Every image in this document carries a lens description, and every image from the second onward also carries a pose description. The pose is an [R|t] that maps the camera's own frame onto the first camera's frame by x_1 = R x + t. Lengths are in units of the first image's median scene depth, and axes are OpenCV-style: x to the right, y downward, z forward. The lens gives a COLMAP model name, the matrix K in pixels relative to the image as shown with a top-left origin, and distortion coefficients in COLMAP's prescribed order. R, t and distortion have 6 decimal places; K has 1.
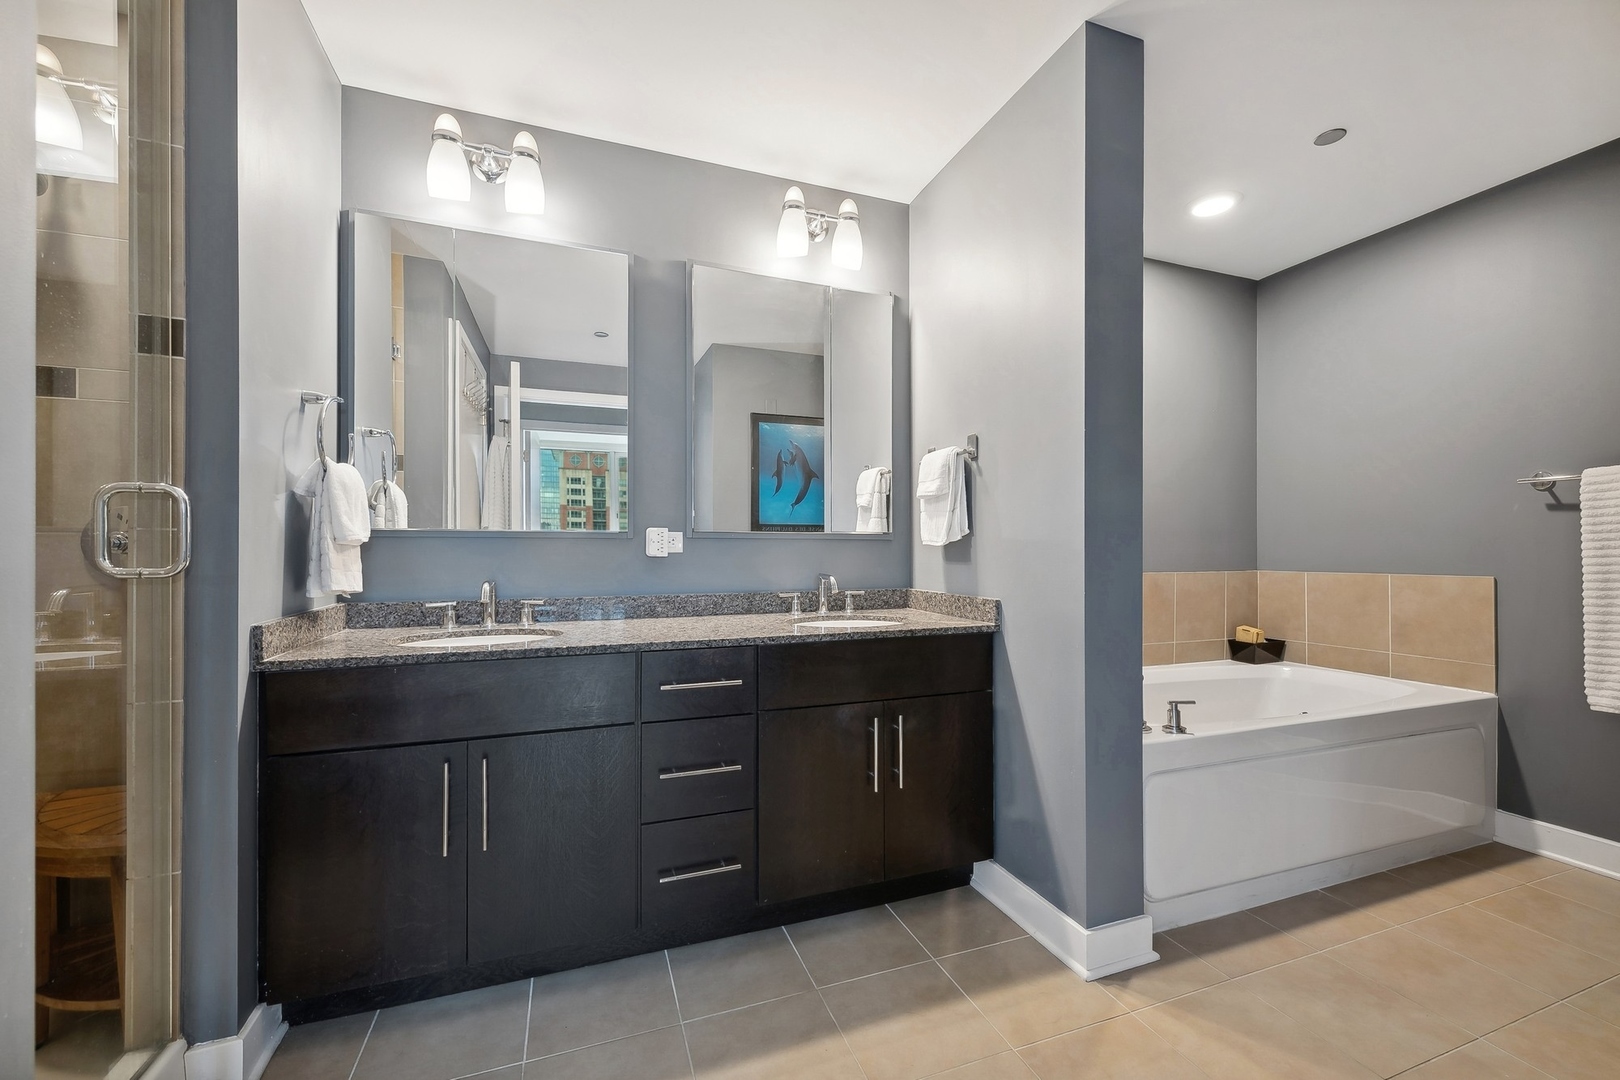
lens RADIAL K [[636.9, 0, 798.9], [0, 636.9, 529.4], [0, 0, 1]] dist [0.003471, 0.000011]
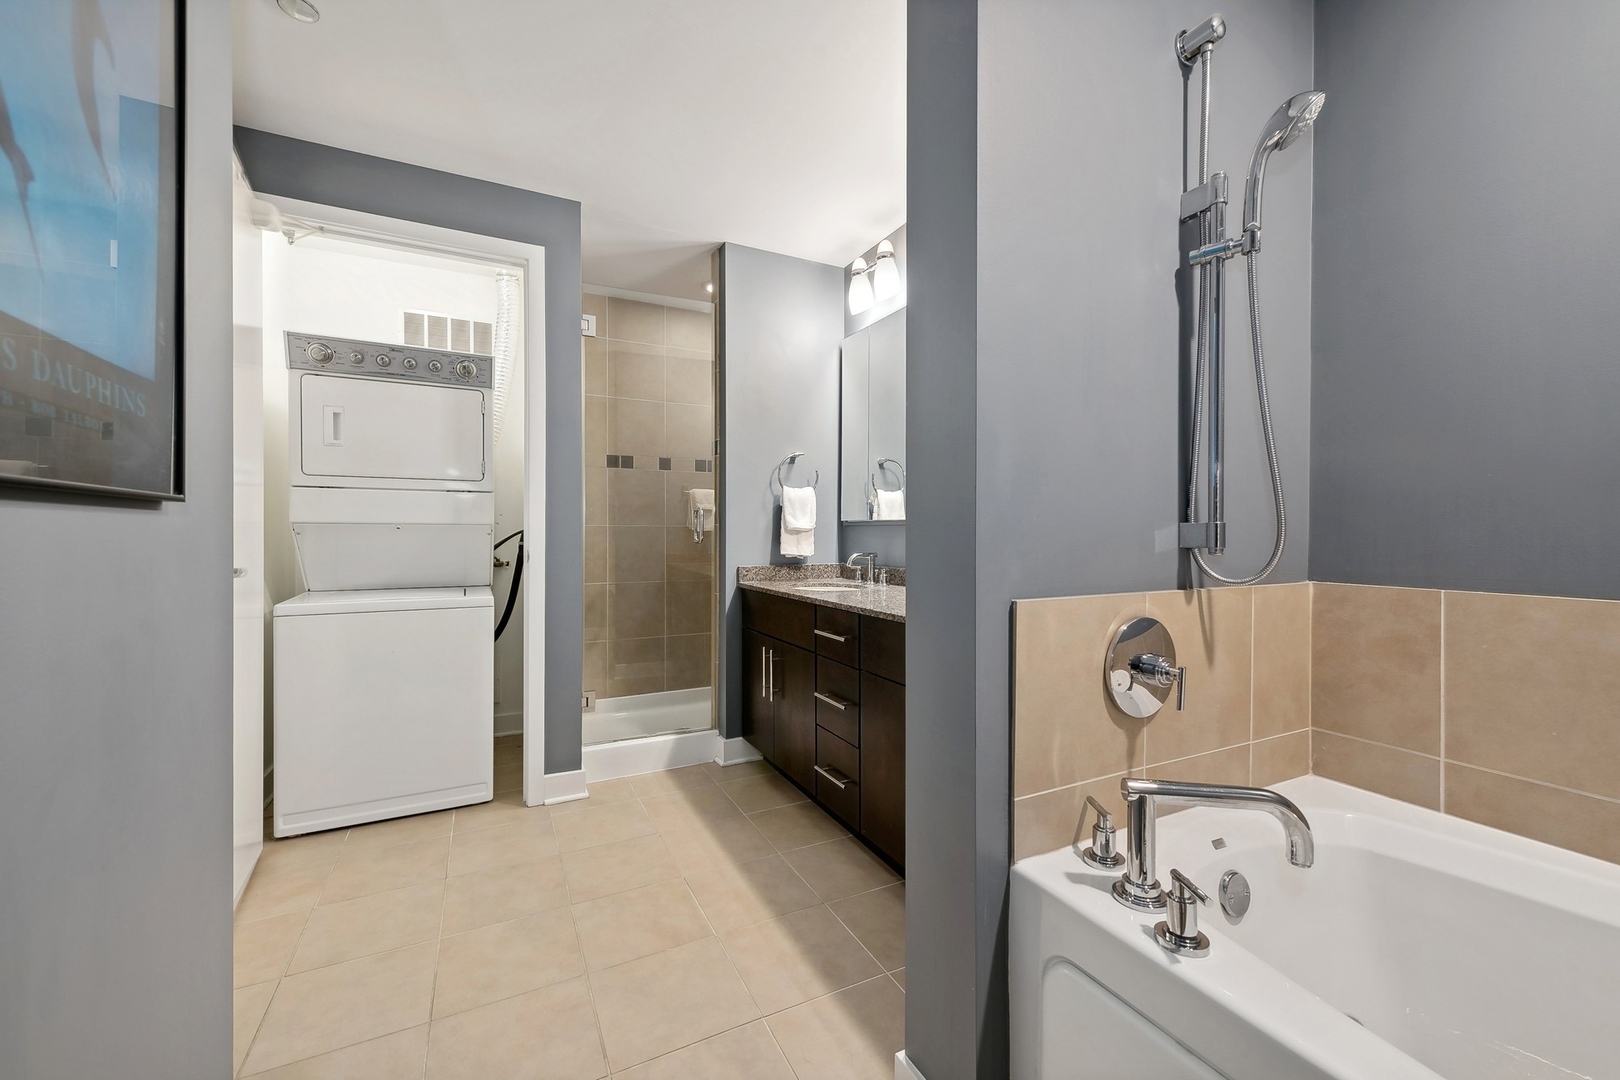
lens RADIAL K [[636.9, 0, 798.9], [0, 636.9, 529.4], [0, 0, 1]] dist [0.003471, 0.000011]
pose [[0.103331, -0.011219, -0.994584, 1.135738], [0.040313, 0.999162, -0.007082, 0.031180], [0.993830, -0.039363, 0.103697, 0.805467]]
